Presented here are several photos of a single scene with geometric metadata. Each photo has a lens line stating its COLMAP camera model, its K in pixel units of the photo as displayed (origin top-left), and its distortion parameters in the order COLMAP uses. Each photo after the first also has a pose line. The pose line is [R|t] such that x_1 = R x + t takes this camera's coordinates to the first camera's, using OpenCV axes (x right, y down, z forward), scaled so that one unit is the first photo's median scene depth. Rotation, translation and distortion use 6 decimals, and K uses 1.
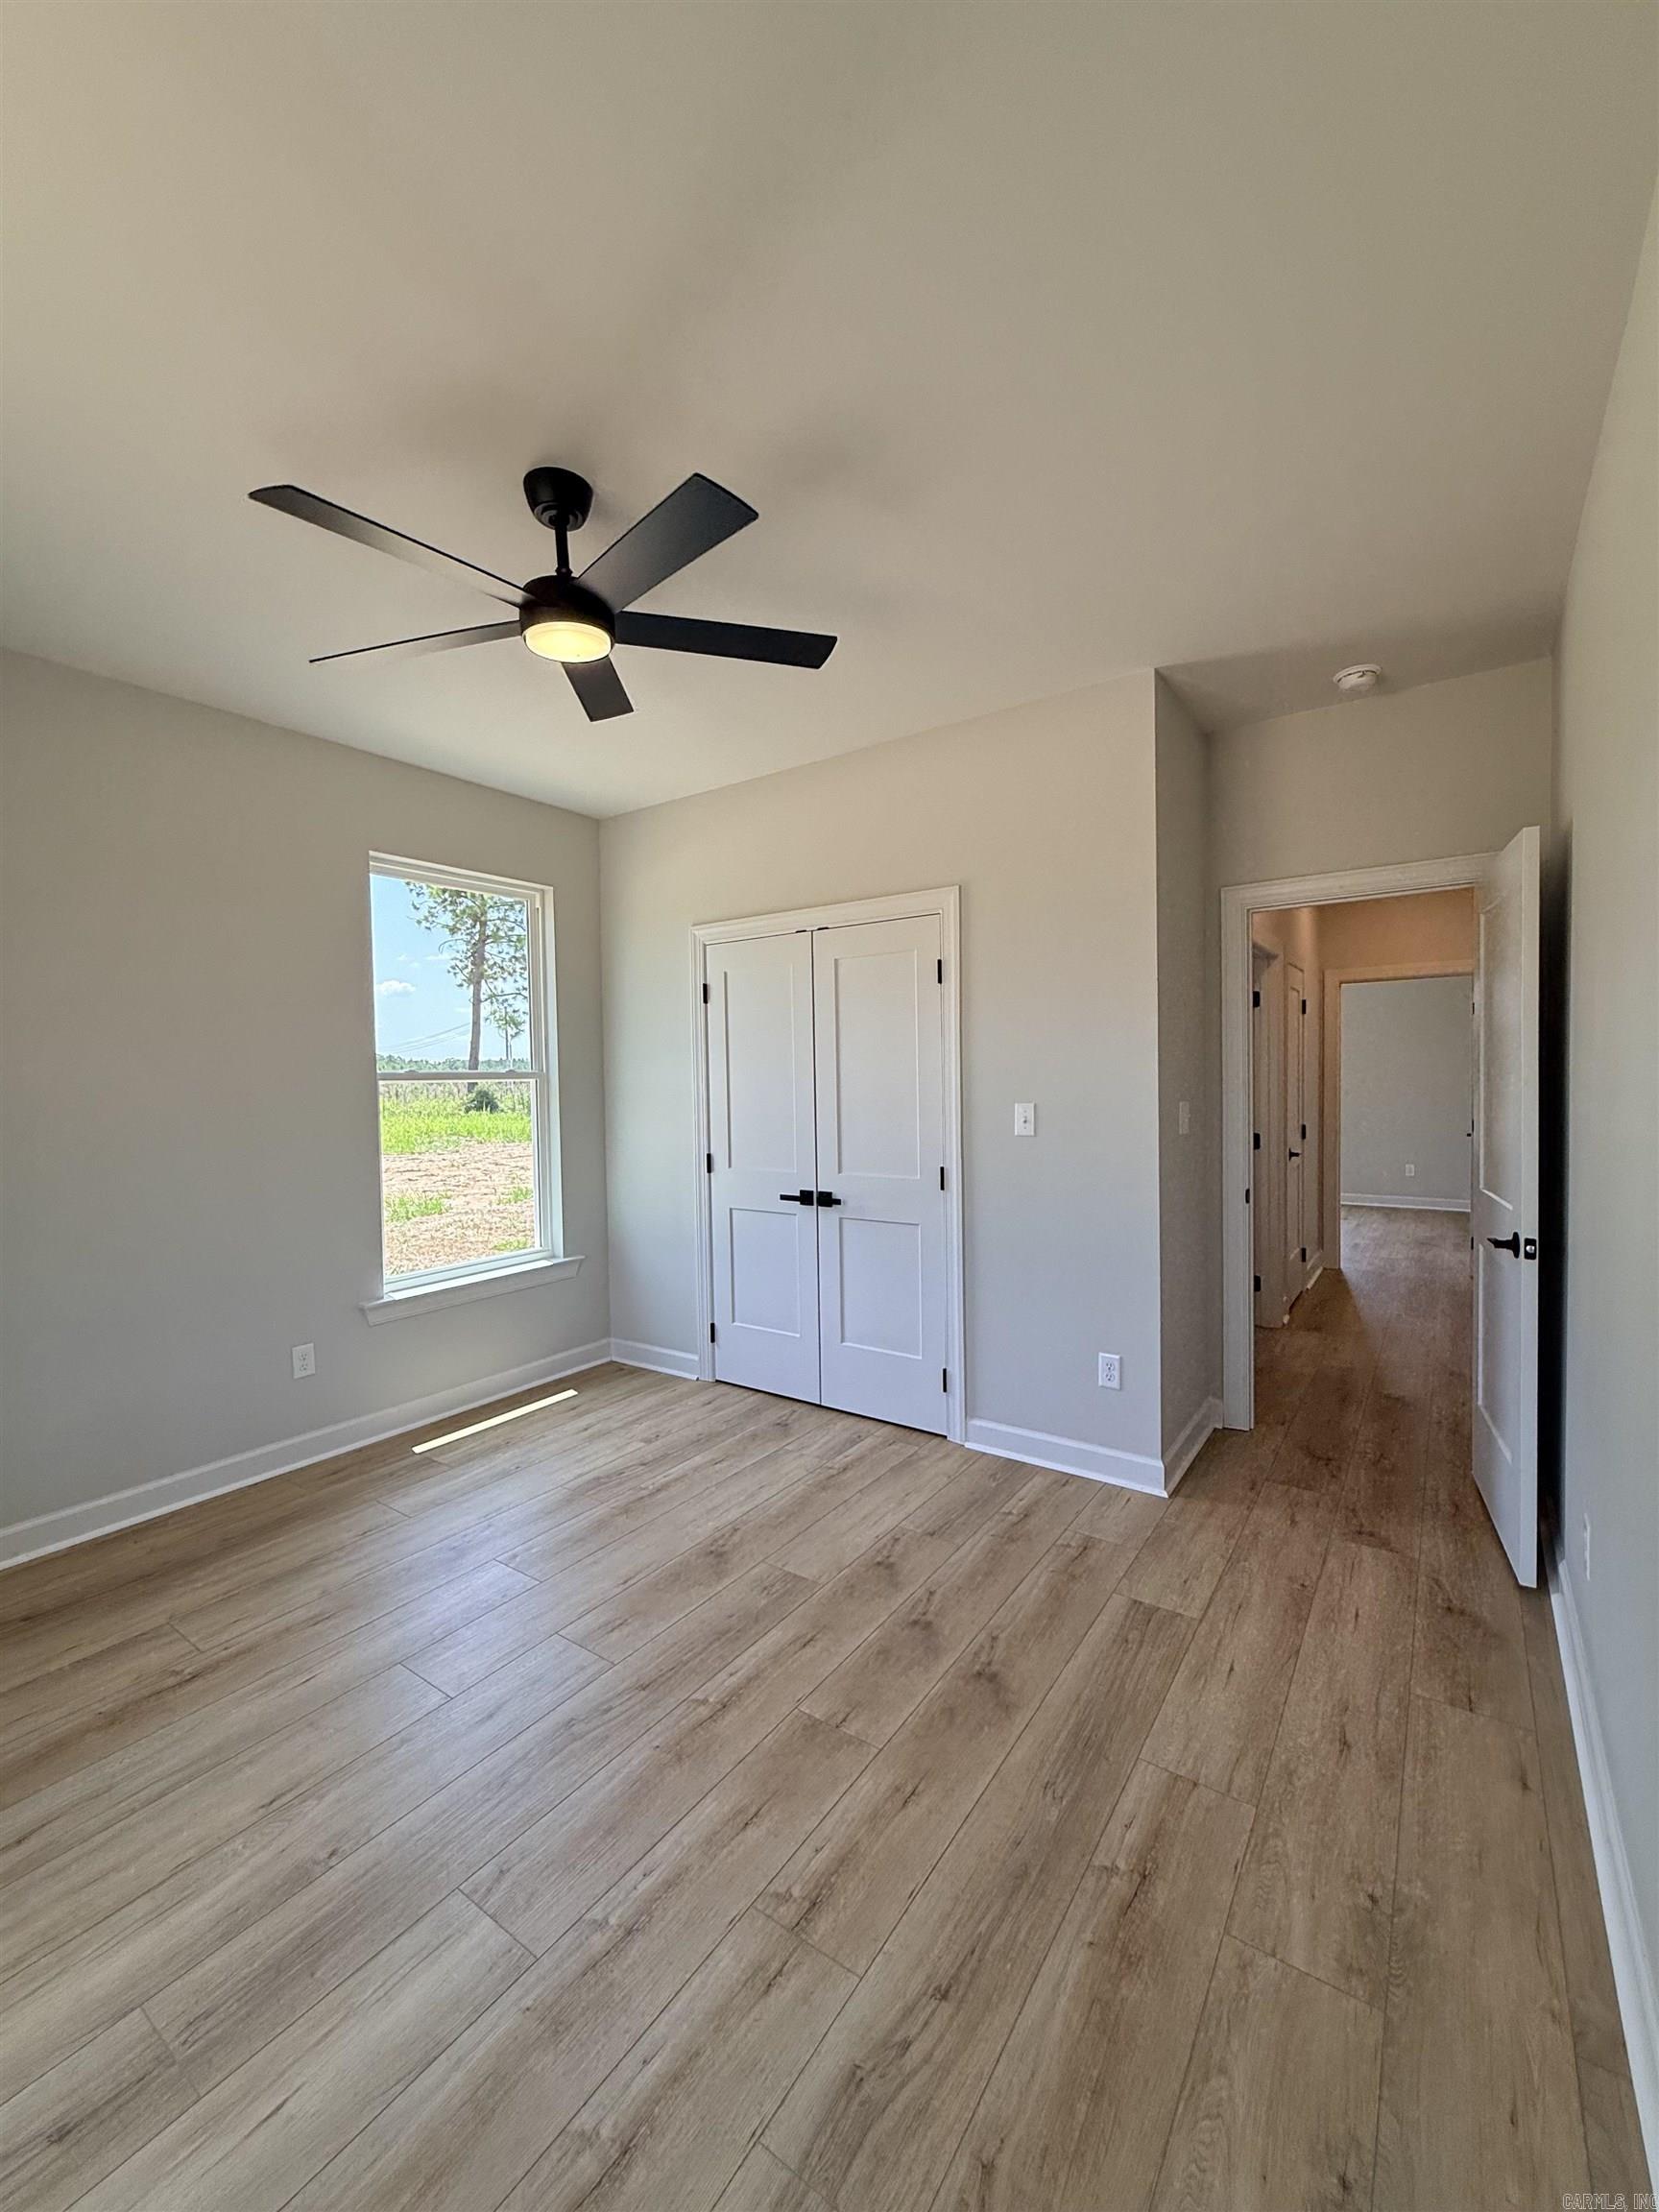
lens RADIAL K [[893.4, 0, 832.4], [0, 893.4, 1105.1], [0, 0, 1]] dist [0.001342, 0.000468]
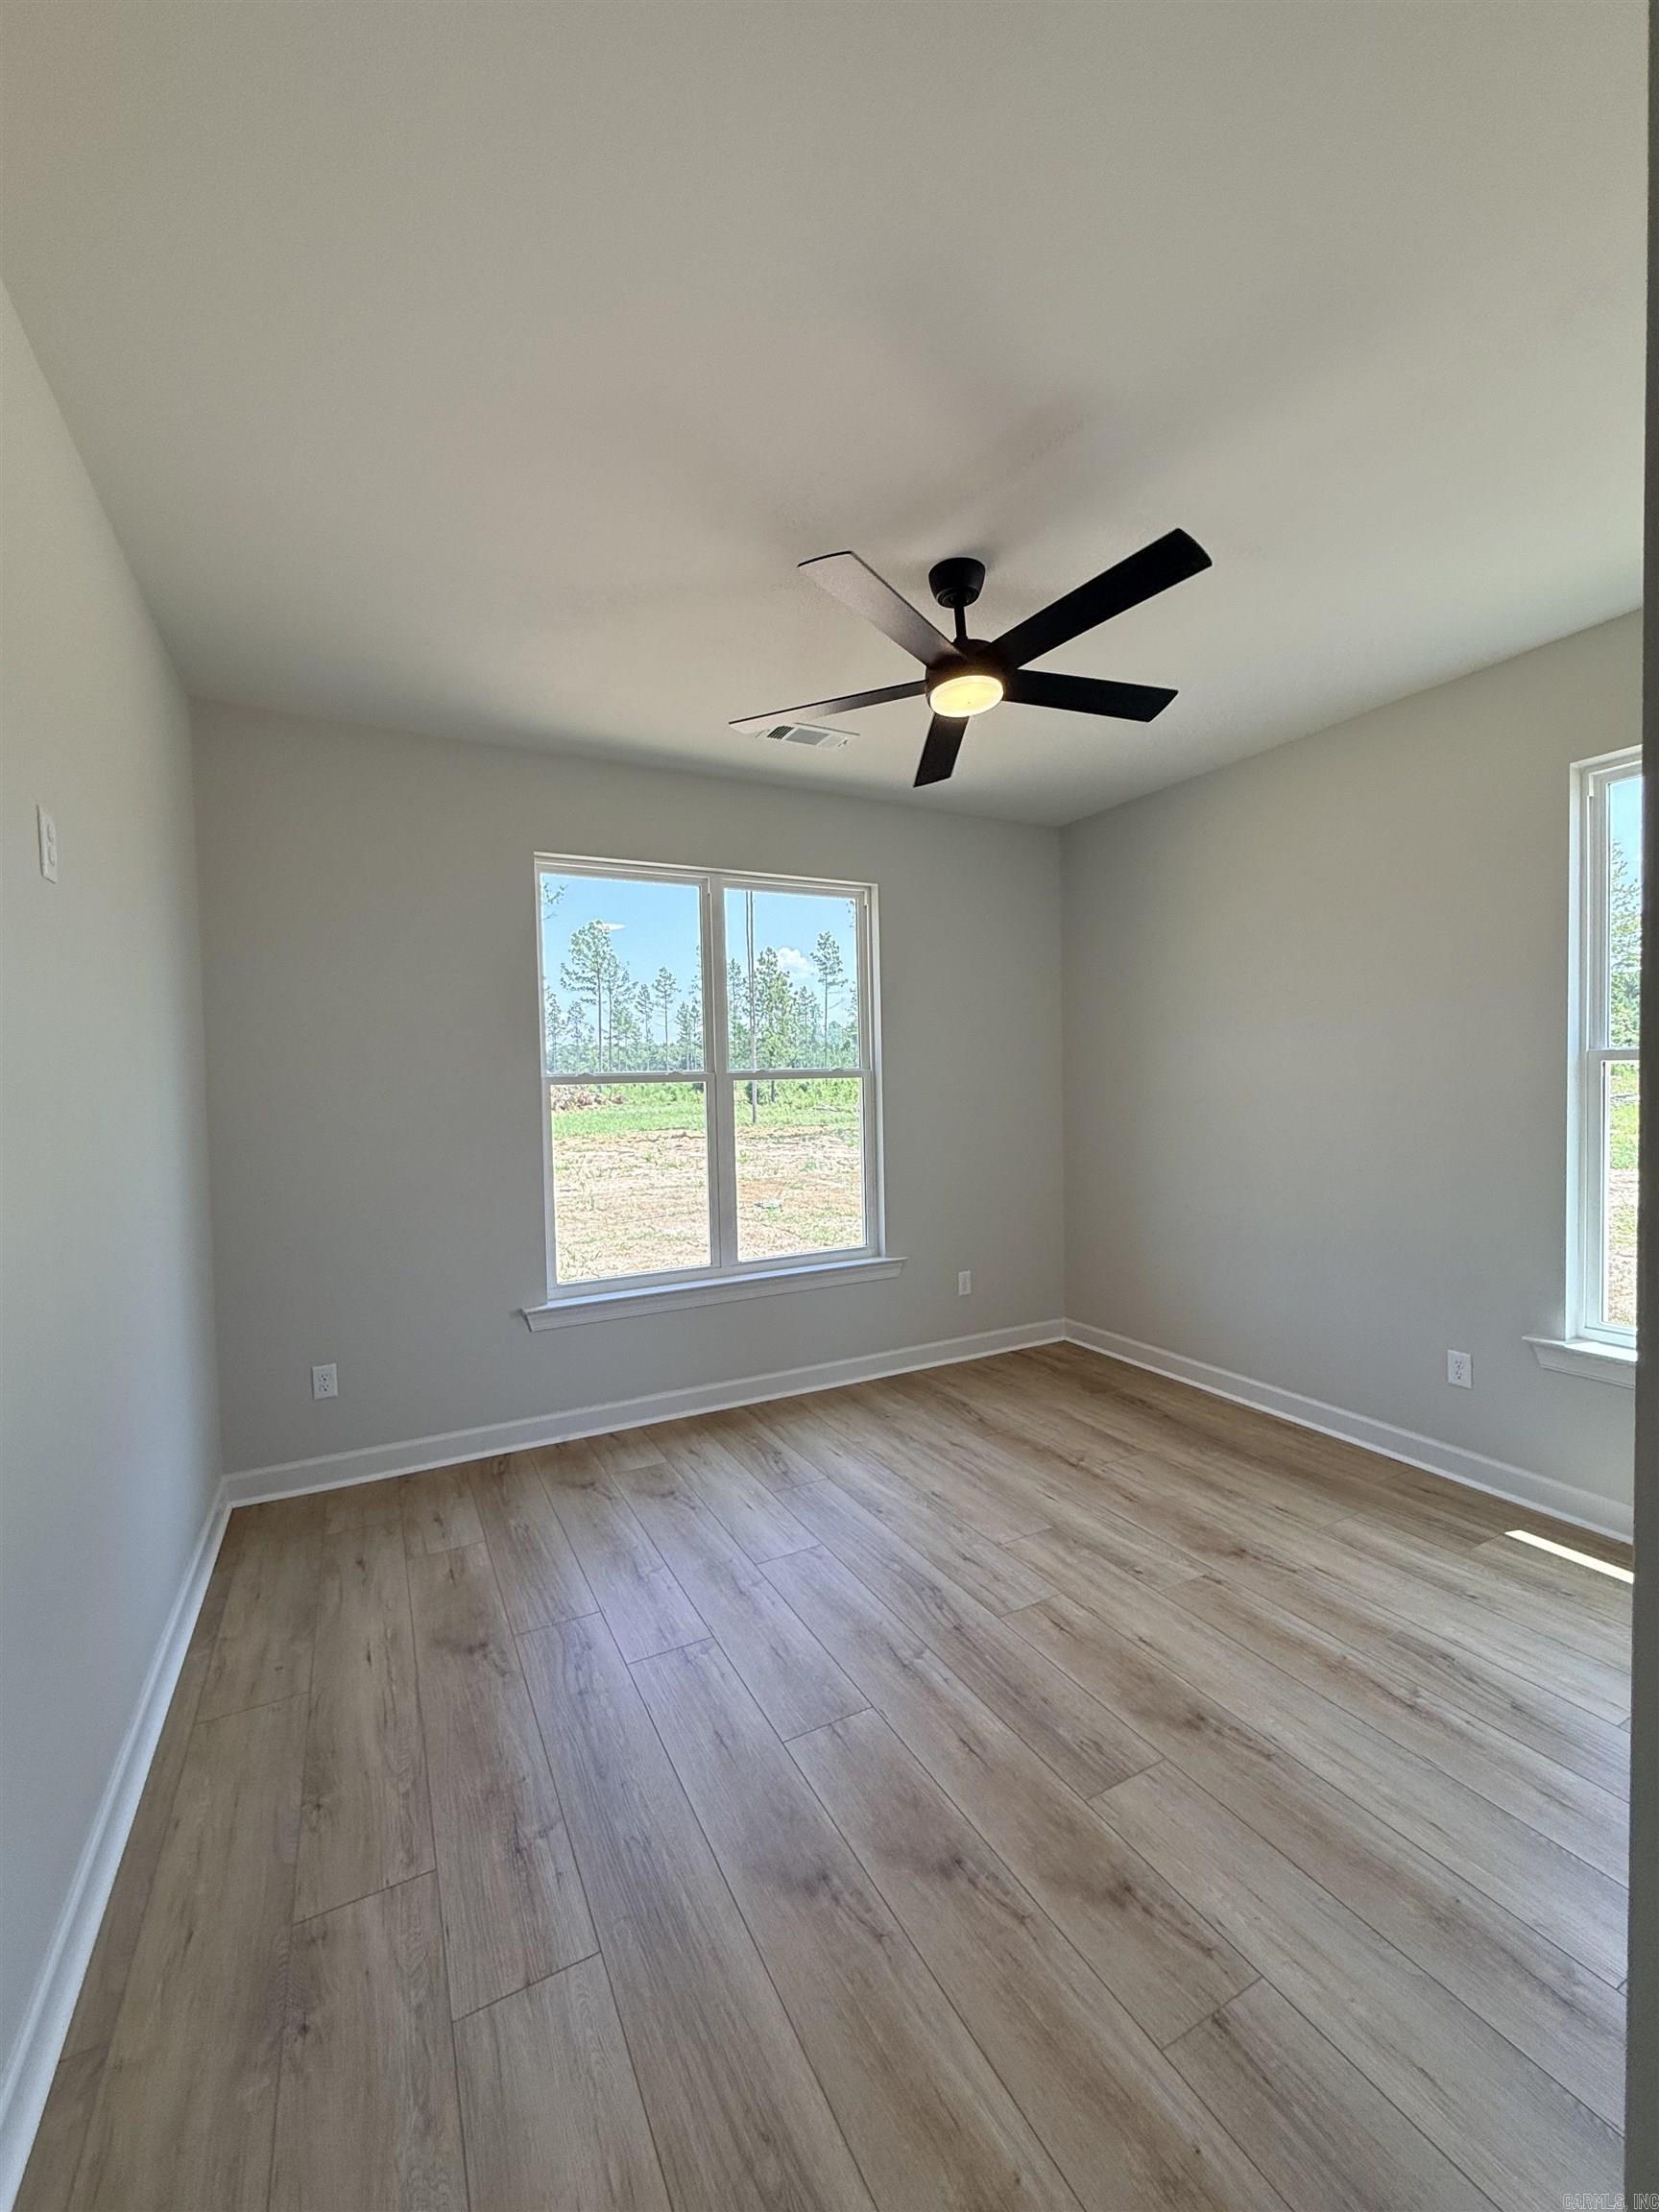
lens RADIAL K [[893.4, 0, 832.4], [0, 893.4, 1105.1], [0, 0, 1]] dist [0.001342, 0.000468]
pose [[-0.456950, 0.050570, -0.888054, 0.869200], [-0.000069, 0.998381, 0.056888, -0.061805], [0.889493, 0.026056, -0.456206, 1.450155]]
